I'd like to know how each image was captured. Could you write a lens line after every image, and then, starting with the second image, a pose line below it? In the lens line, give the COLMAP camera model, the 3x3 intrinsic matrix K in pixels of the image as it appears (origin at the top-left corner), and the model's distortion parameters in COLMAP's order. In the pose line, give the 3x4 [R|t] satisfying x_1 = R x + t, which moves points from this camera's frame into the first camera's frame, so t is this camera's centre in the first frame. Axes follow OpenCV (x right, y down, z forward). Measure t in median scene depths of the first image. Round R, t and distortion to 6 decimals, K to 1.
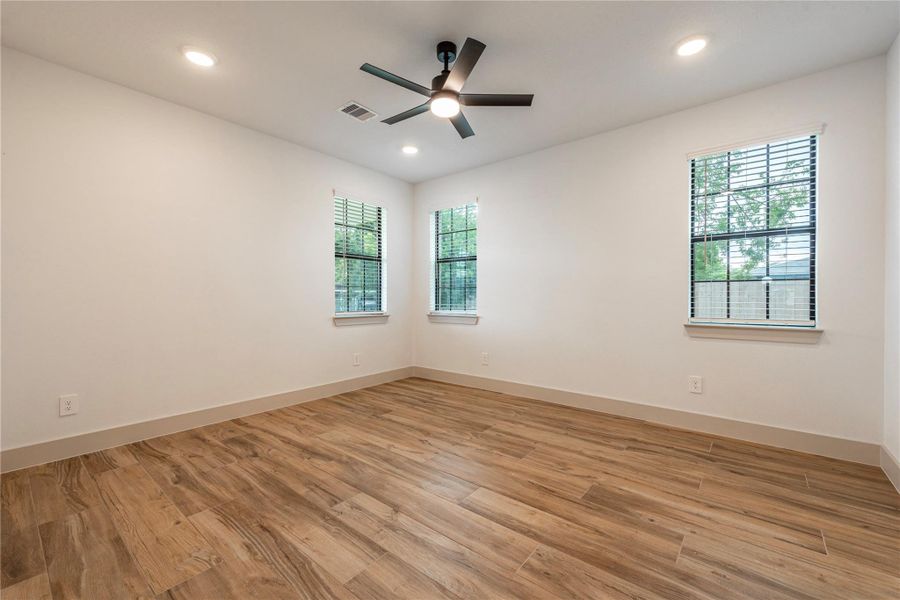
lens RADIAL K [[367.3, 0, 457.0], [0, 367.3, 295.3], [0, 0, 1]] dist [0.002796, -0.000144]
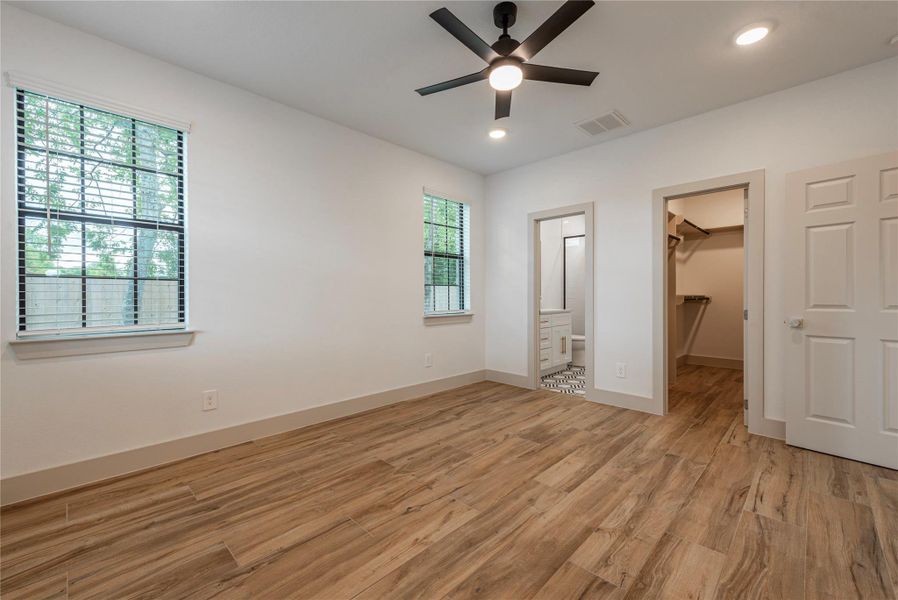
lens RADIAL K [[460.5, 0, 449.0], [0, 460.5, 300.0], [0, 0, 1]] dist [0.003280, -0.001044]
pose [[-0.000006, -0.001351, 0.999999, -0.826131], [0.016134, 0.999869, 0.001351, 0.065883], [-0.999870, 0.016134, 0.000015, 0.943032]]
